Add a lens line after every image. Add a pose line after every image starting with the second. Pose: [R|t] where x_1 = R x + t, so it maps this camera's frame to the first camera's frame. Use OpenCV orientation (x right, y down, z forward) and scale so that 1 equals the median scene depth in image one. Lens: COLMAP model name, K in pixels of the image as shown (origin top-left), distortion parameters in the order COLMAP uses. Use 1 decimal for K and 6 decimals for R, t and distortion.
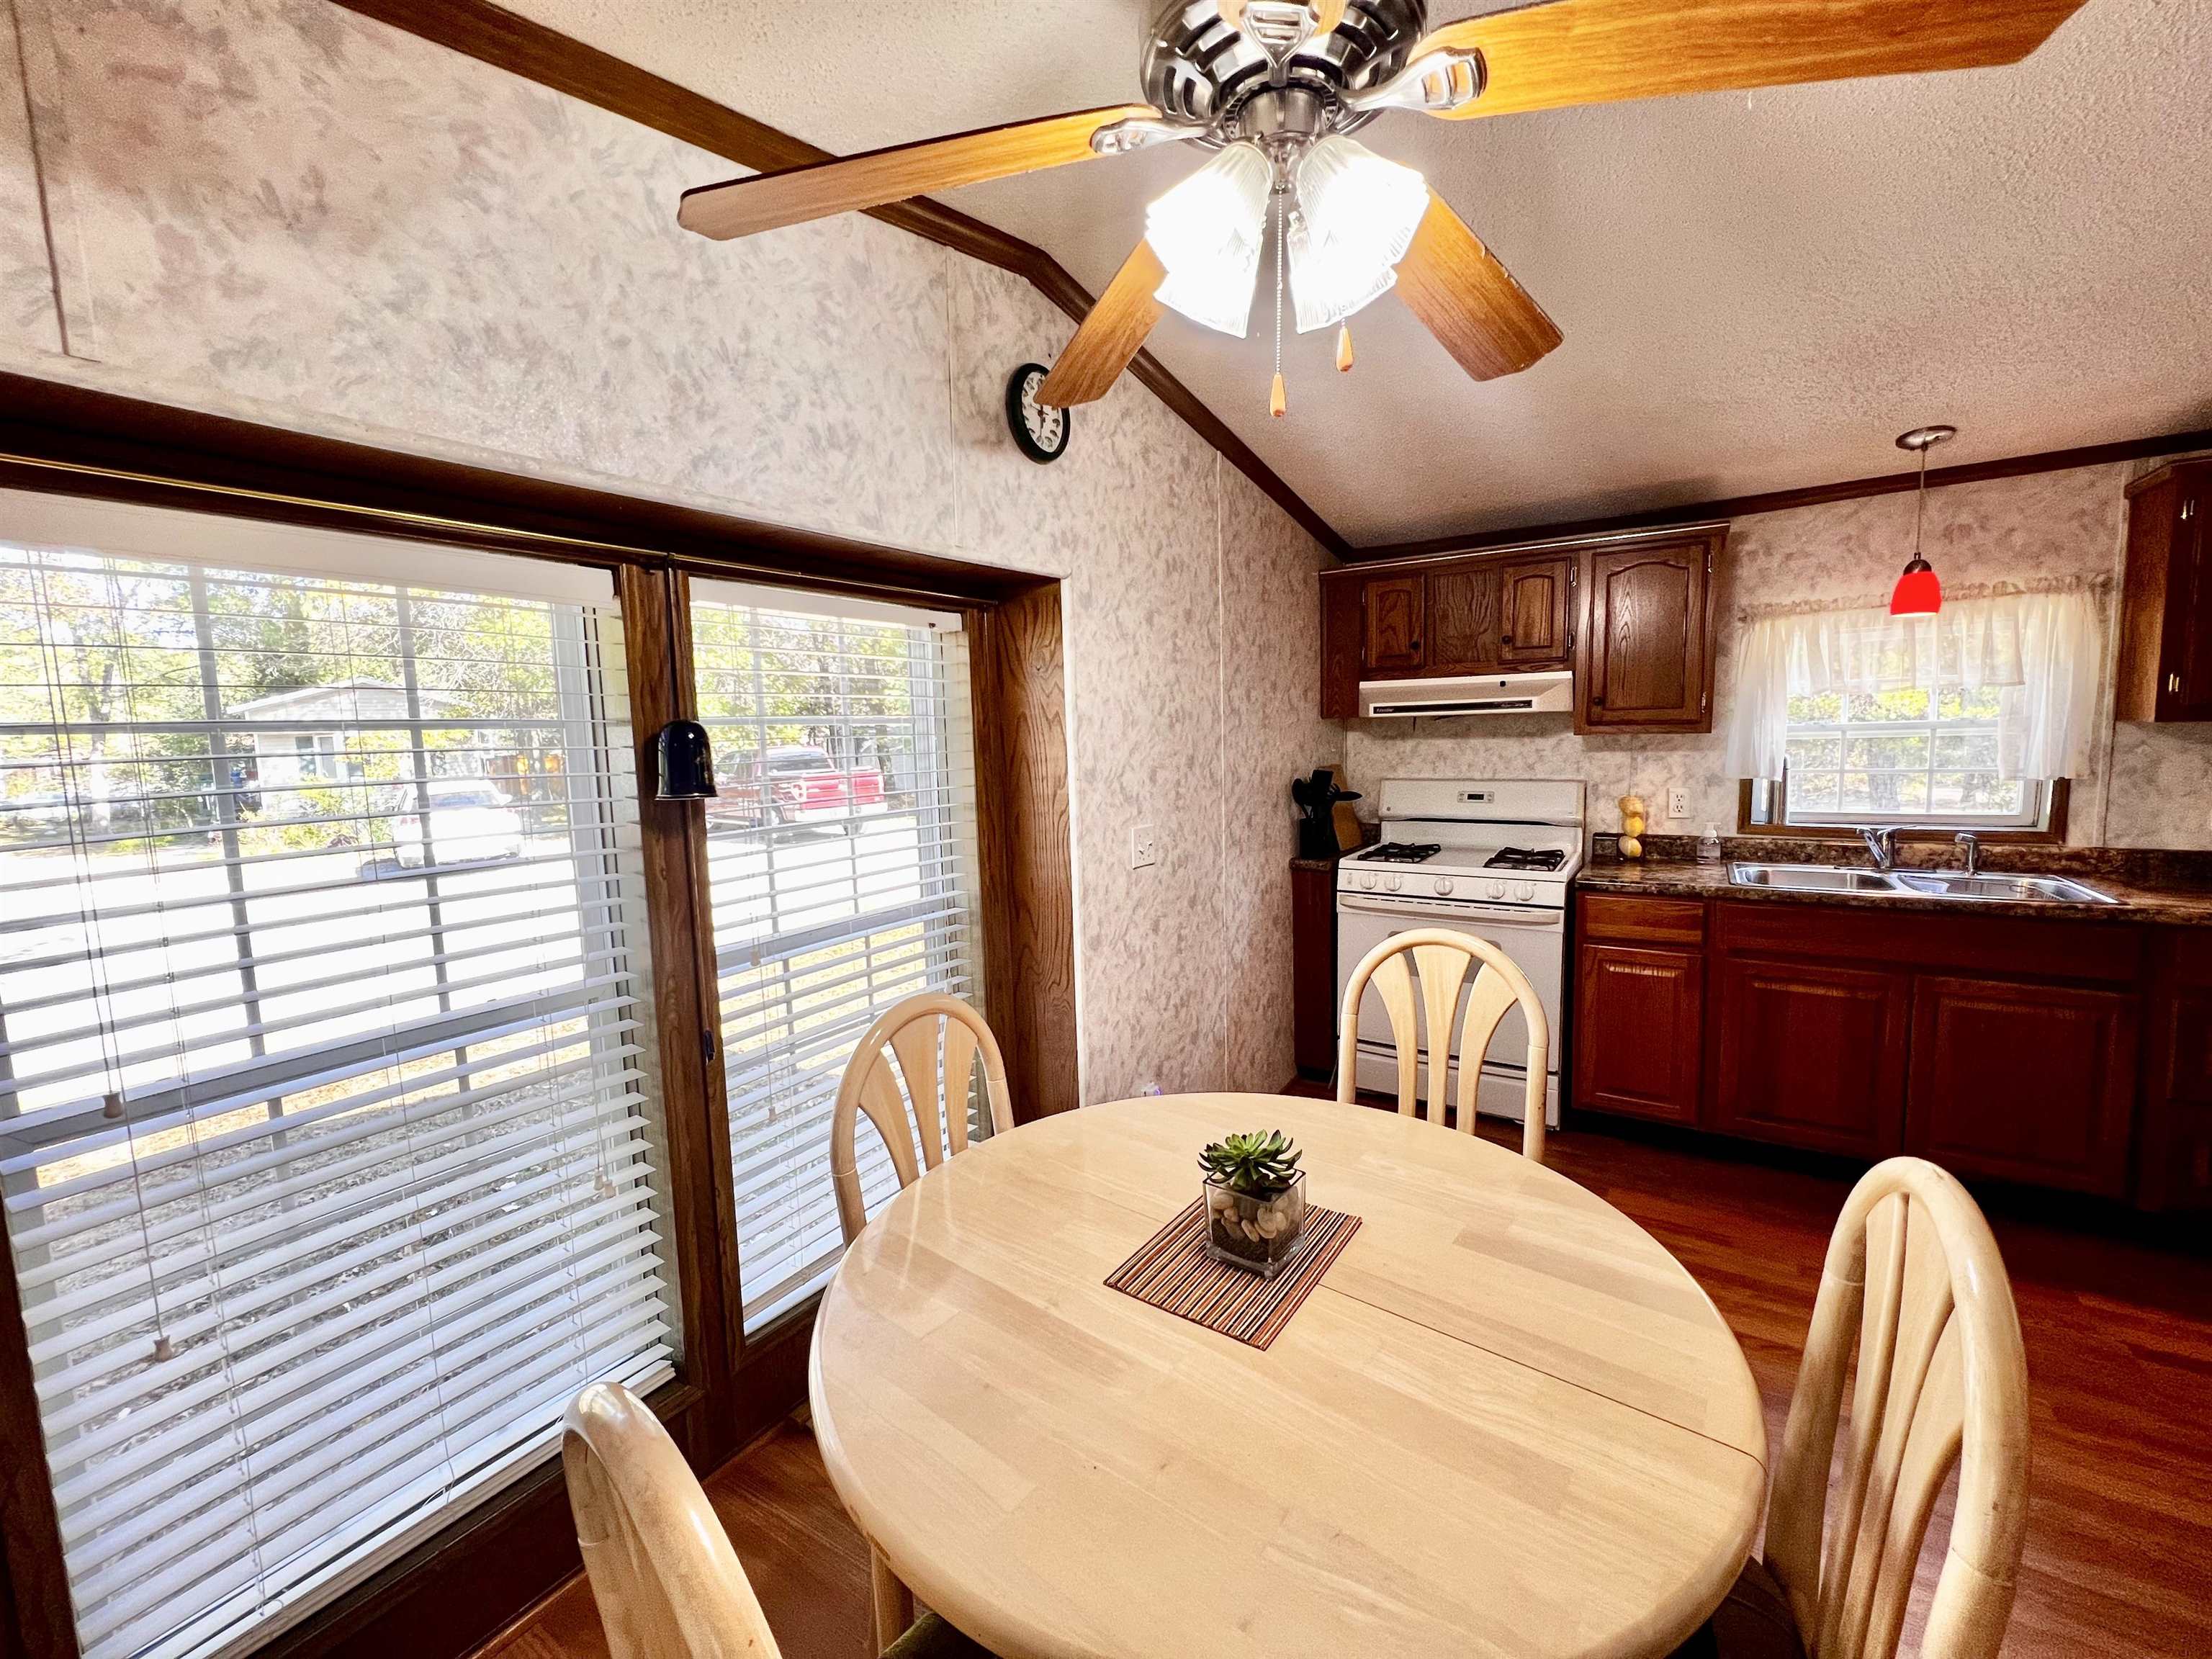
lens RADIAL K [[888.0, 0, 1103.9], [0, 888.0, 824.3], [0, 0, 1]] dist [-0.002743, 0.000297]
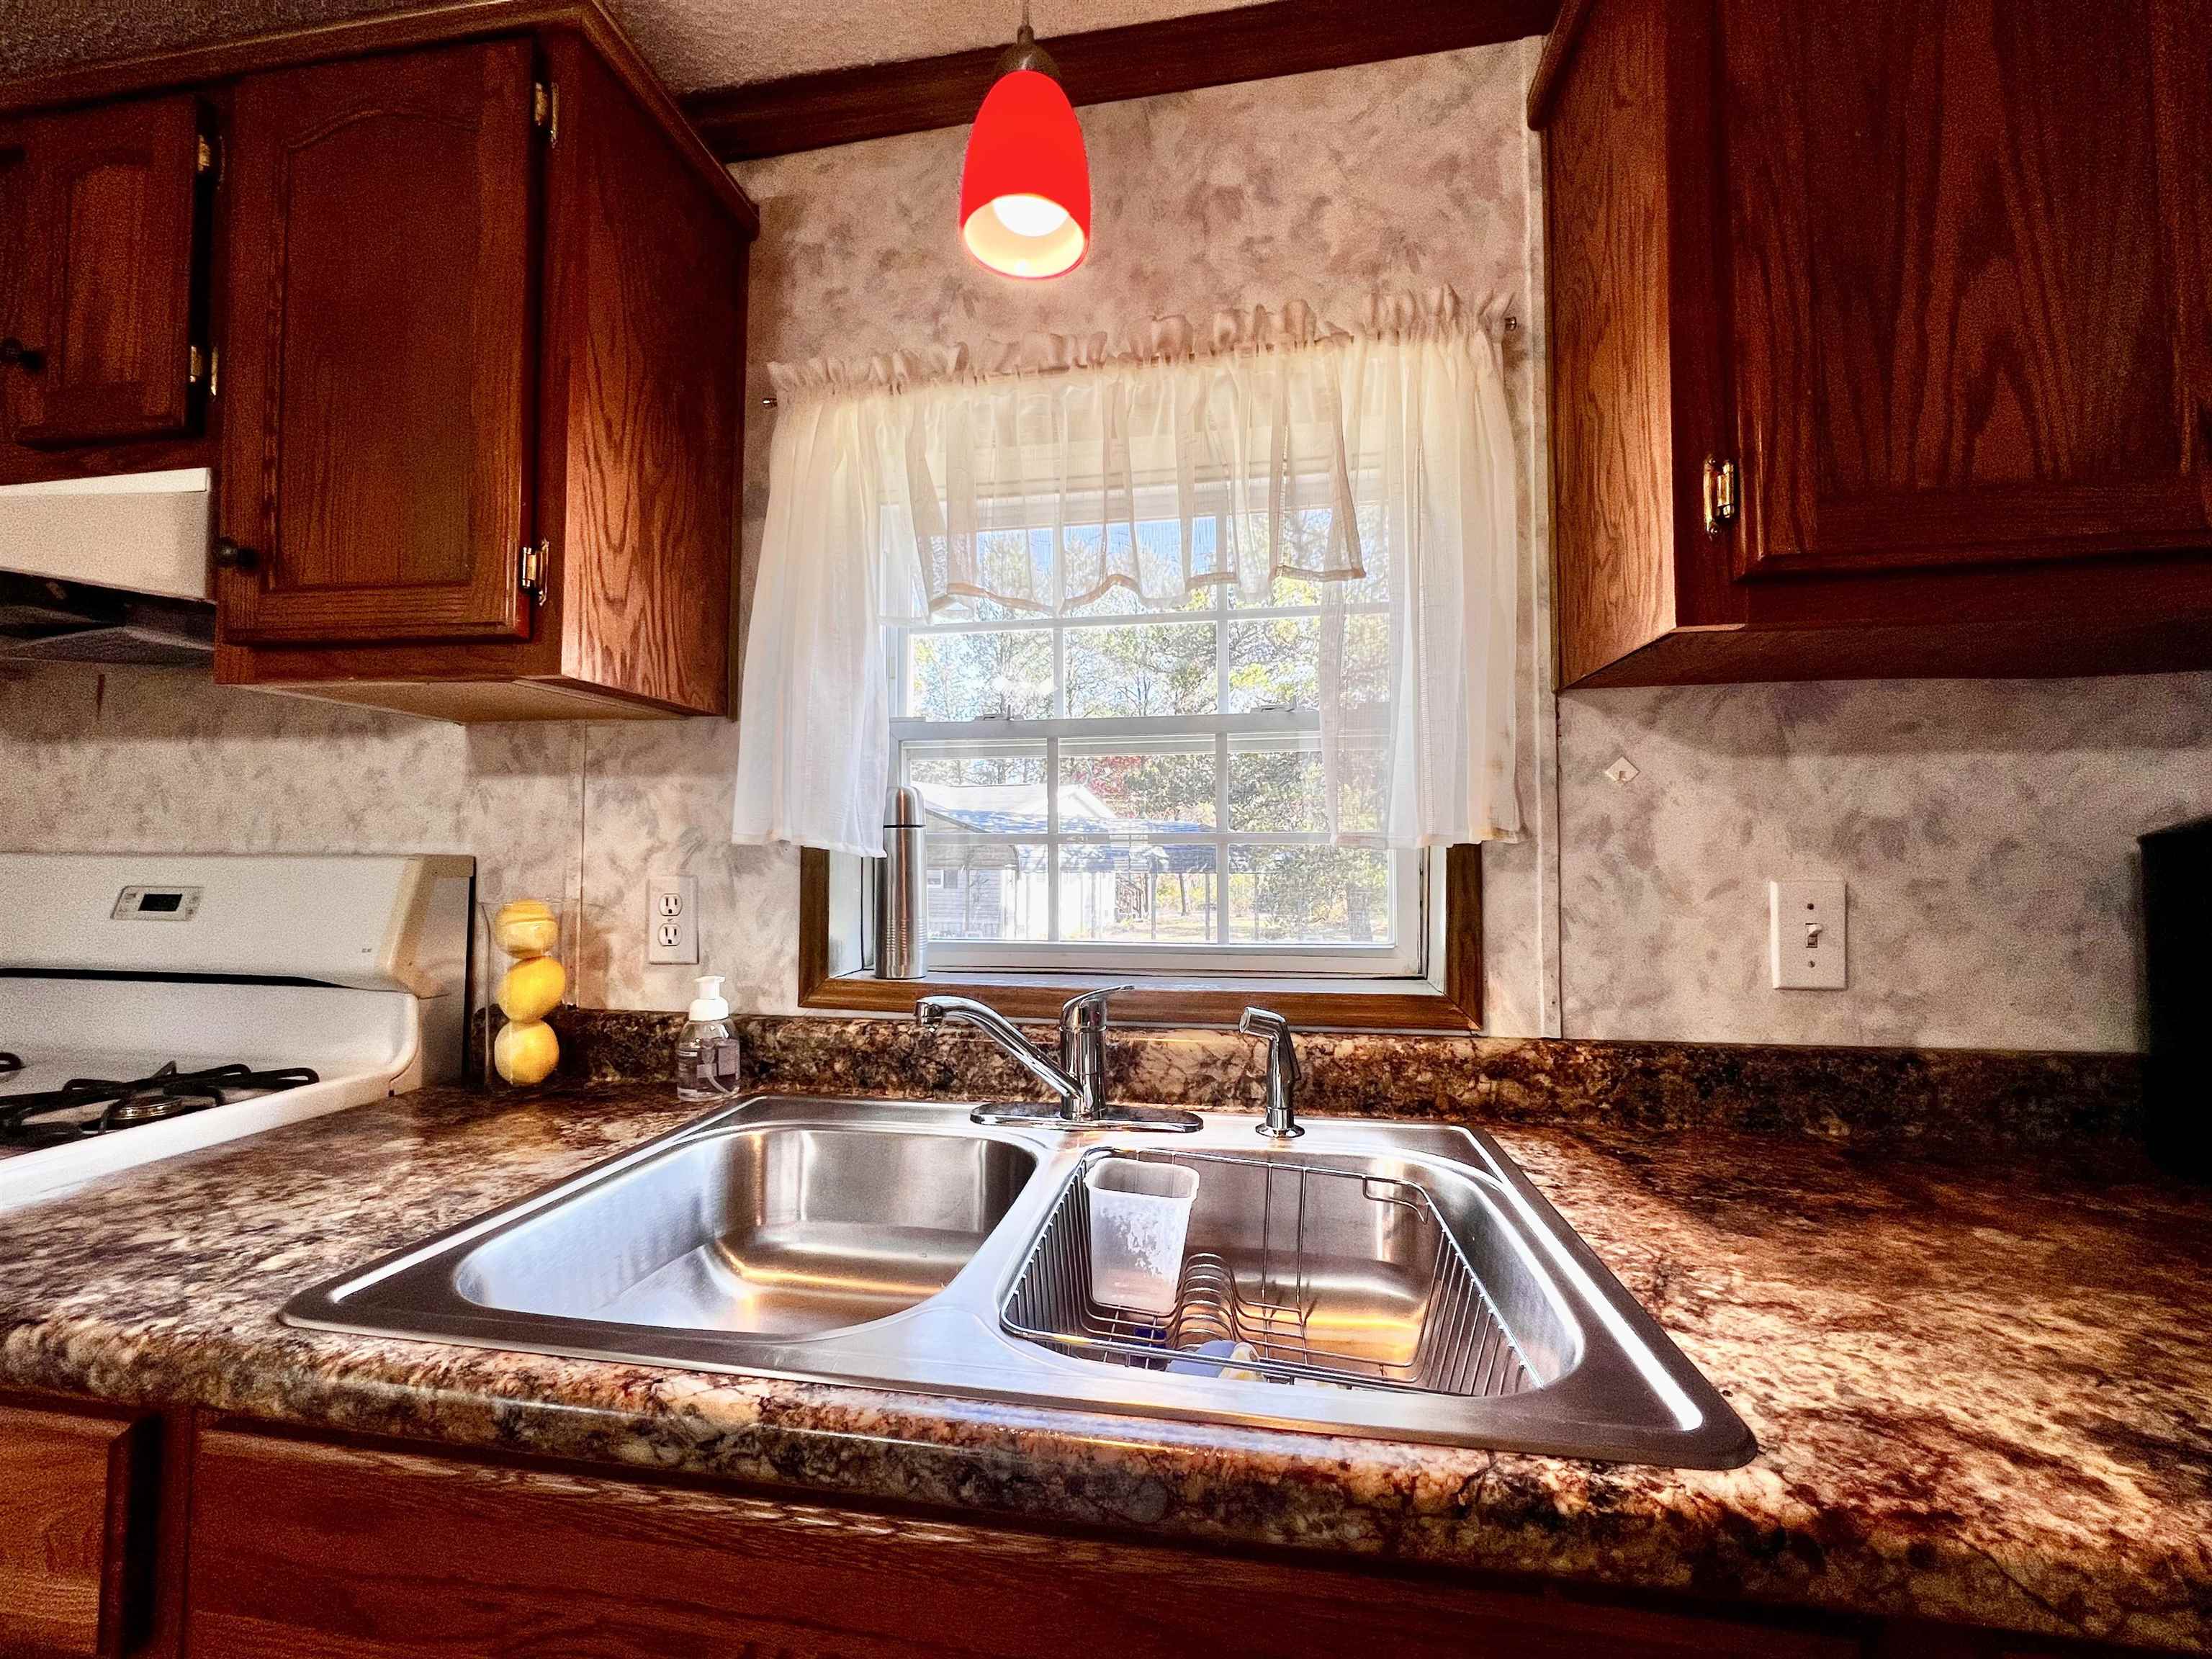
lens RADIAL K [[897.0, 0, 1101.5], [0, 897.0, 821.3], [0, 0, 1]] dist [-0.001719, 0.000237]
pose [[0.913128, 0.048945, 0.404725, 0.780075], [0.011704, 0.989210, -0.146035, -0.010332], [-0.407506, 0.138085, 0.902702, 0.711829]]
